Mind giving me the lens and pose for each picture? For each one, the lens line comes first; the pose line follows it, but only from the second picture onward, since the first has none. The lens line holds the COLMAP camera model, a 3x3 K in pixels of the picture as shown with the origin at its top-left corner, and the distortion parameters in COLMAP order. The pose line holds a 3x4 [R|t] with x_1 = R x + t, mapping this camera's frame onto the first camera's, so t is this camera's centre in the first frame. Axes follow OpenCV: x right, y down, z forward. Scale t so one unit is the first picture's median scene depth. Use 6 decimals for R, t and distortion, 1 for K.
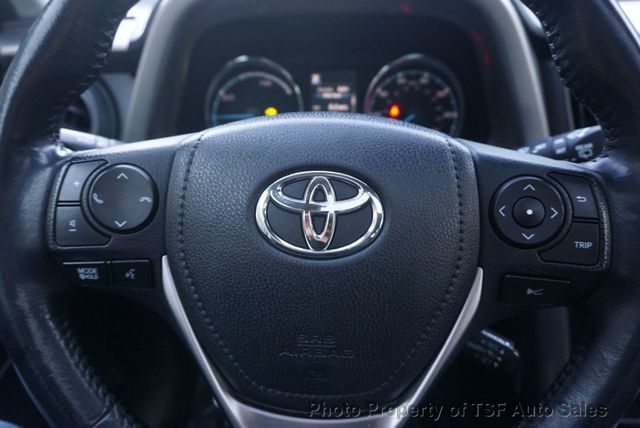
lens RADIAL K [[486.4, 0, 320.0], [0, 486.4, 214.0], [0, 0, 1]] dist [-0.008660, -0.000176]
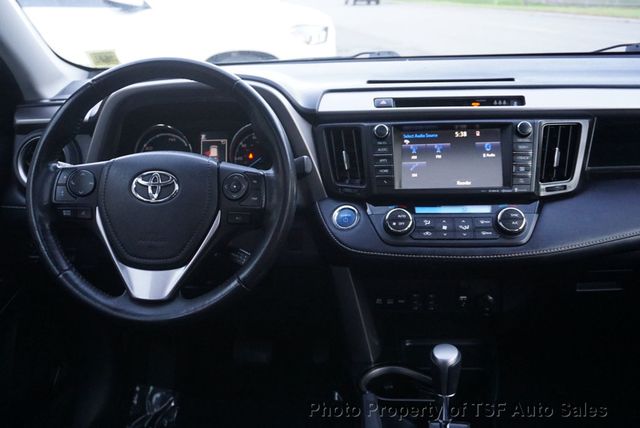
lens RADIAL K [[673.1, 0, 317.6], [0, 673.1, 205.9], [0, 0, 1]] dist [0.005348, -0.013069]
pose [[0.998897, 0.002038, -0.046903, 1.015375], [-0.009762, 0.986235, -0.165062, 0.671281], [0.045921, 0.165337, 0.985167, -2.459342]]
